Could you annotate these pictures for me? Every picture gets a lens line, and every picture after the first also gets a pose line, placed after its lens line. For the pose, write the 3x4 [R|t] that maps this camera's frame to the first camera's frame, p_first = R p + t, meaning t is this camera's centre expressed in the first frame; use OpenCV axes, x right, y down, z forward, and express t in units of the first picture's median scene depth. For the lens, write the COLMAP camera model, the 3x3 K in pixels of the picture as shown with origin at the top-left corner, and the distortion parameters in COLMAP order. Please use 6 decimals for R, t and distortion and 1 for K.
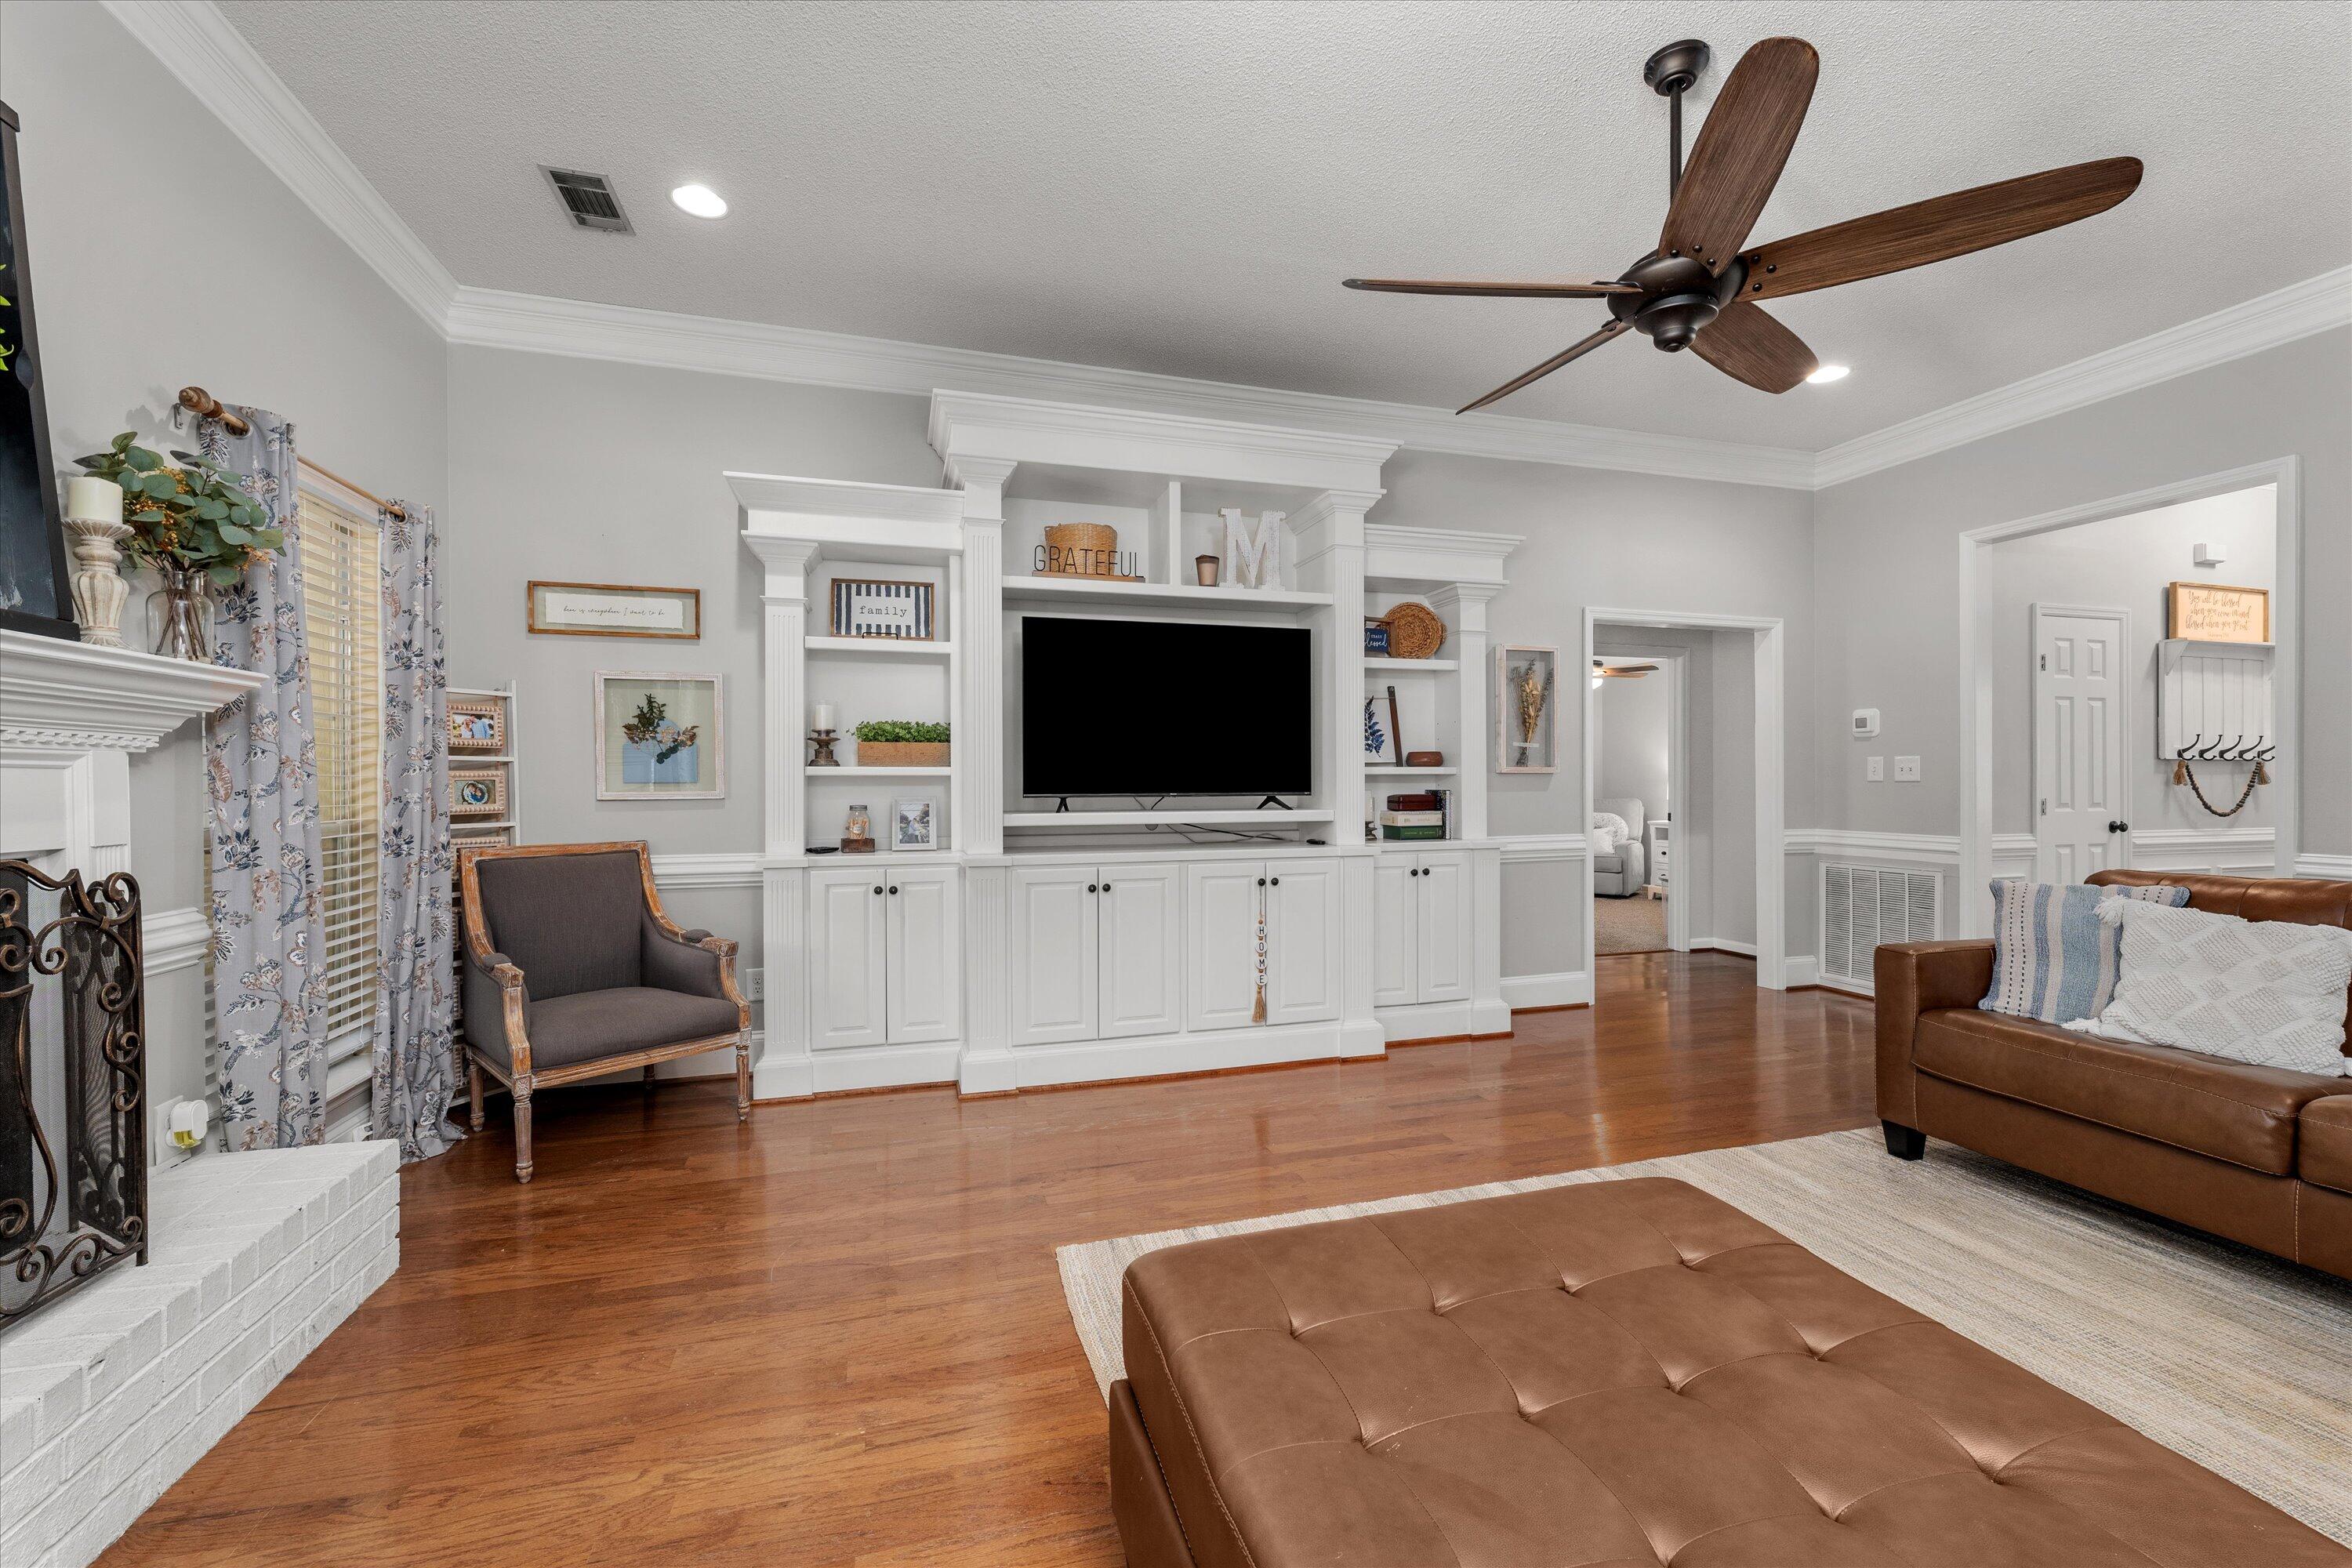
lens RADIAL K [[973.0, 0, 1183.6], [0, 973.0, 776.5], [0, 0, 1]] dist [0.001683, 0.000060]
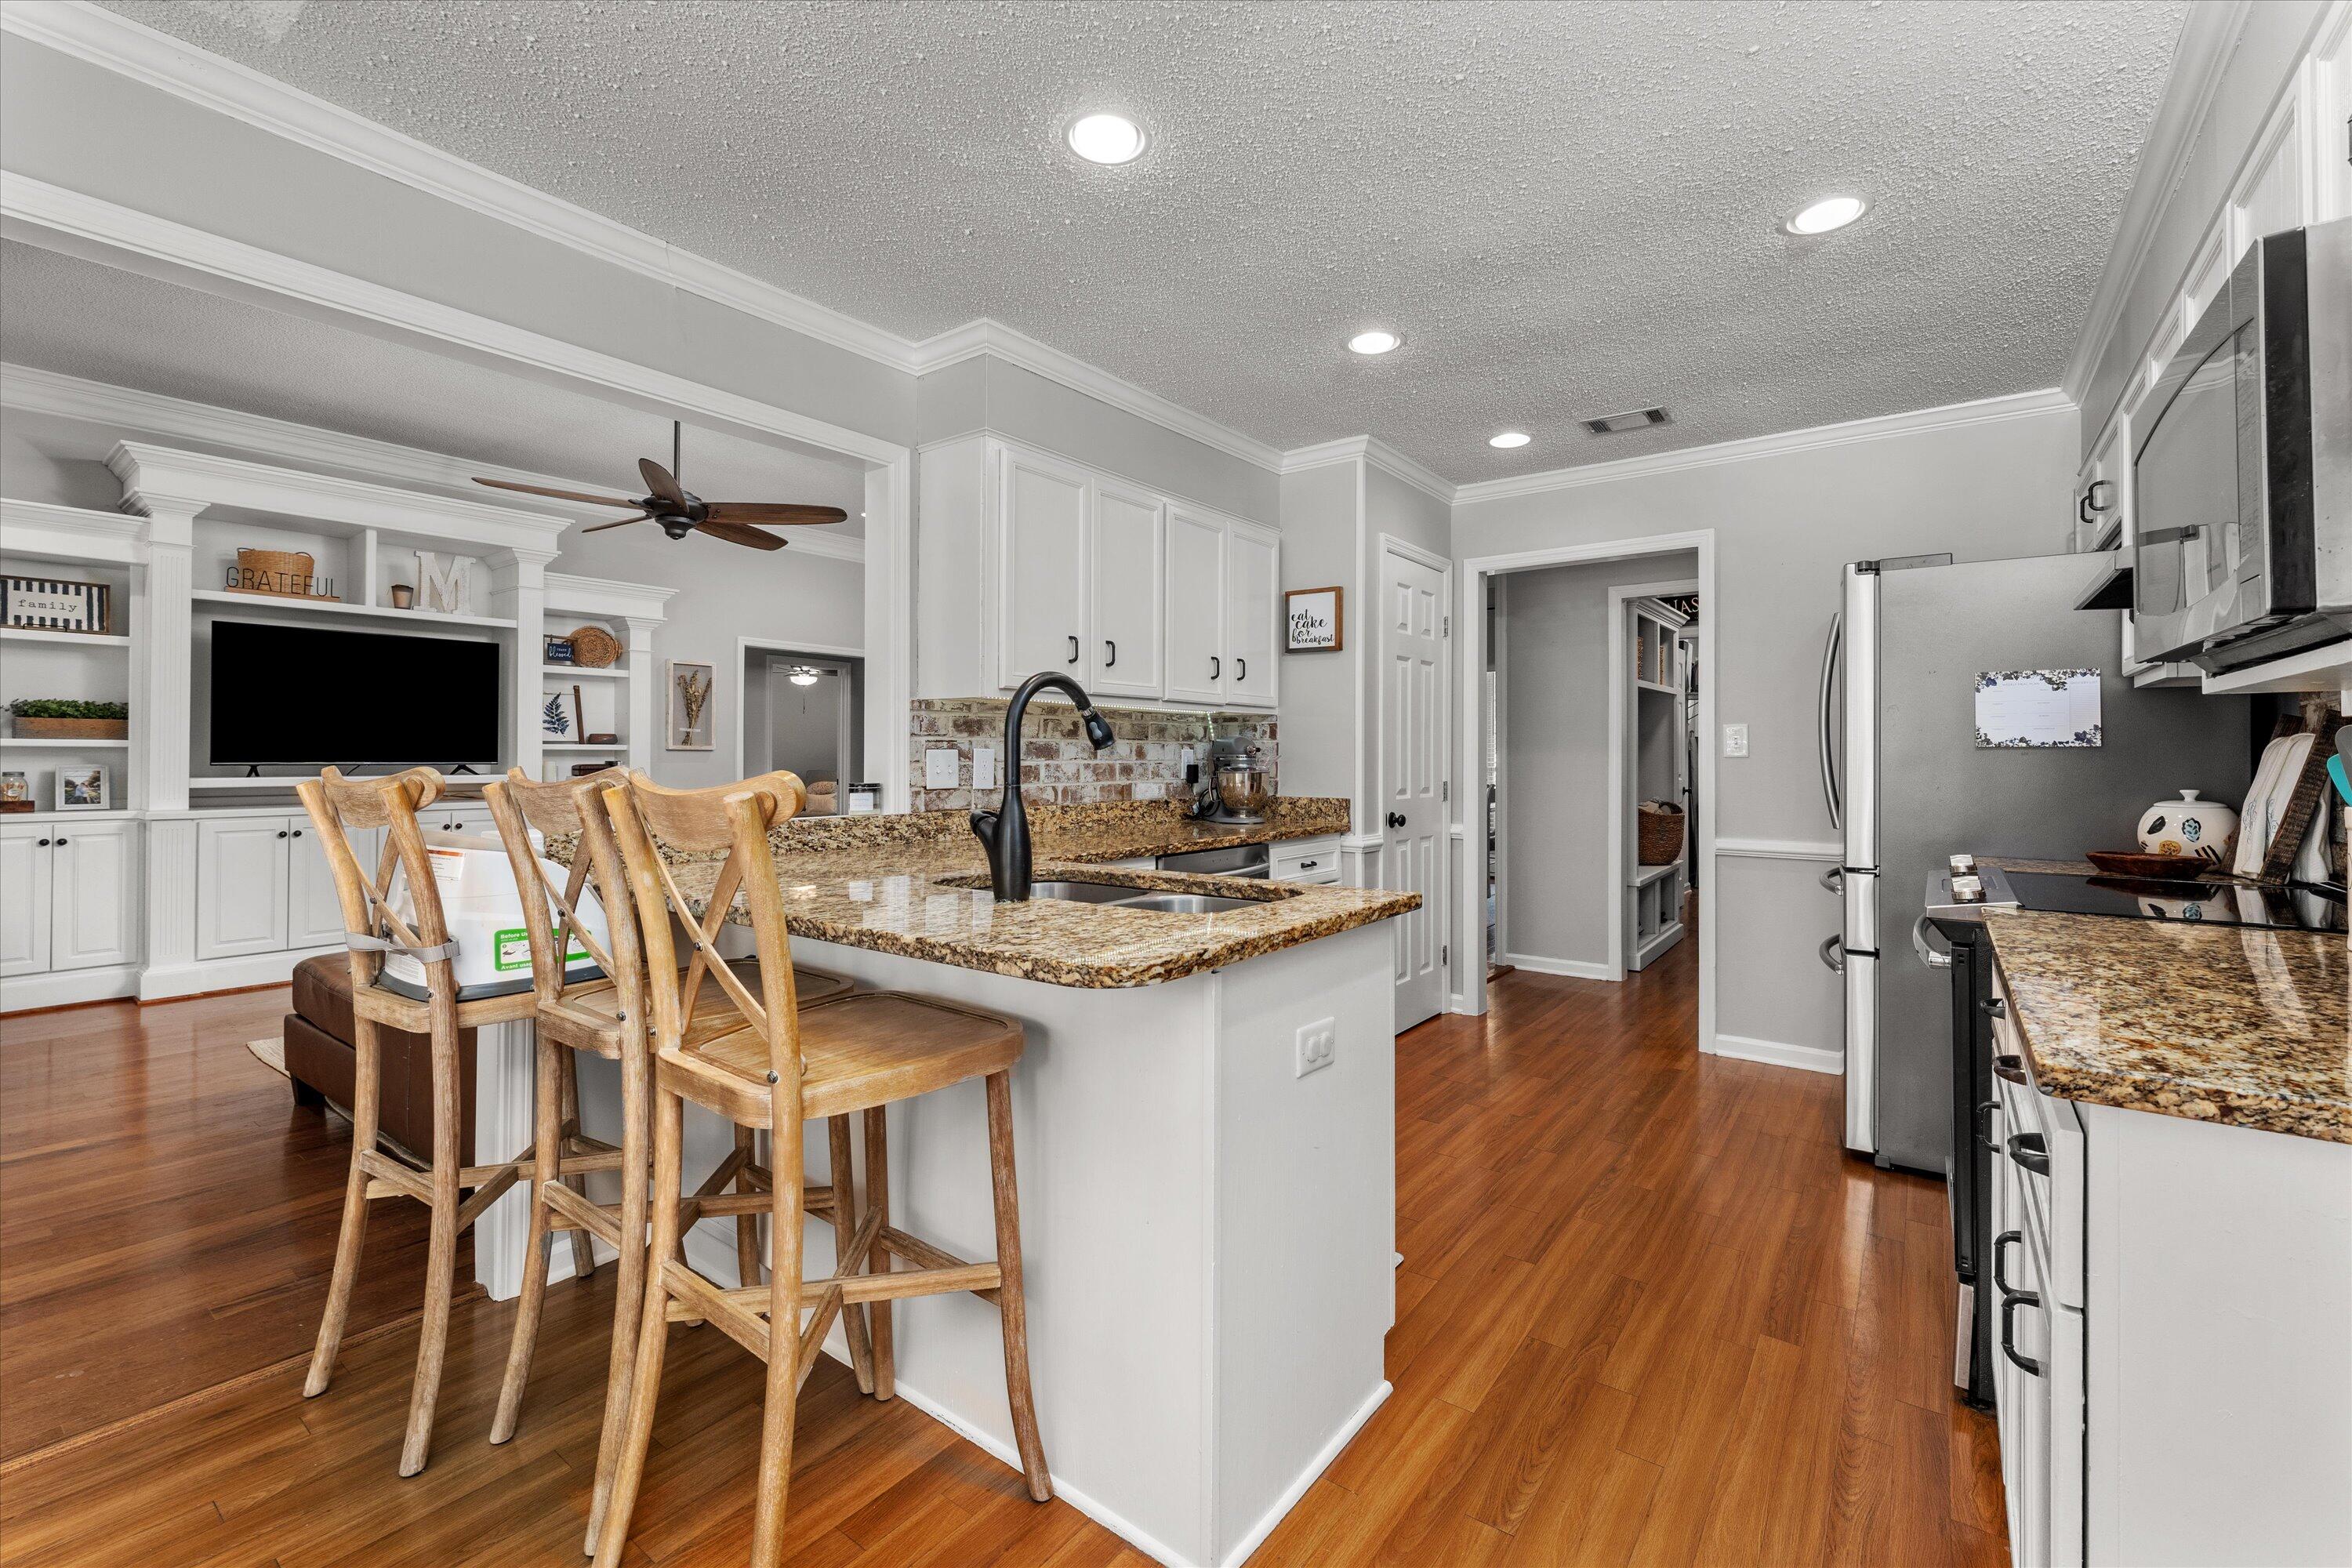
lens RADIAL K [[994.5, 0, 1176.2], [0, 994.5, 743.3], [0, 0, 1]] dist [0.000562, 0.000204]
pose [[0.804306, 0.014933, 0.594028, 0.072593], [-0.011014, 0.999887, -0.010223, -0.007406], [-0.594113, 0.001679, 0.804380, -0.757640]]
